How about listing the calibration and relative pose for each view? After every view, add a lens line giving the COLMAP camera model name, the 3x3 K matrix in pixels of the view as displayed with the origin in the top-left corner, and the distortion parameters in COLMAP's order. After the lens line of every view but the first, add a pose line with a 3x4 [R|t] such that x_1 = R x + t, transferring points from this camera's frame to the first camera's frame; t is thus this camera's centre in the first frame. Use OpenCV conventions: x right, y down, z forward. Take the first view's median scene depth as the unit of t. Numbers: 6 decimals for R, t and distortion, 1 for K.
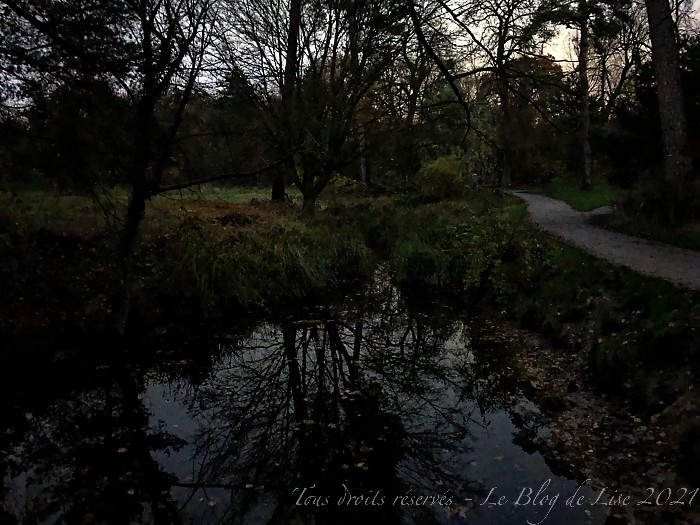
lens RADIAL K [[578.4, 0, 353.9], [0, 578.4, 262.7], [0, 0, 1]] dist [-0.032024, 0.045575]
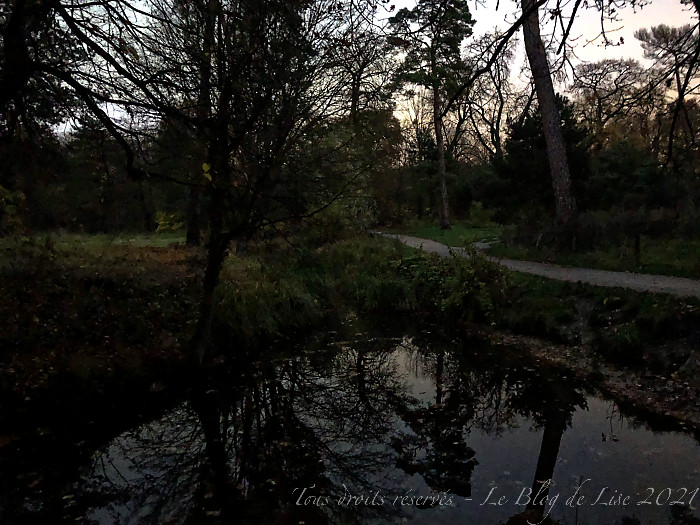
lens RADIAL K [[578.4, 0, 347.3], [0, 578.4, 266.7], [0, 0, 1]] dist [-0.032024, 0.045575]
pose [[0.961834, -0.038241, 0.270950, -0.107047], [0.056942, 0.996482, -0.061496, 0.006228], [-0.267645, 0.074577, 0.960627, -0.032874]]
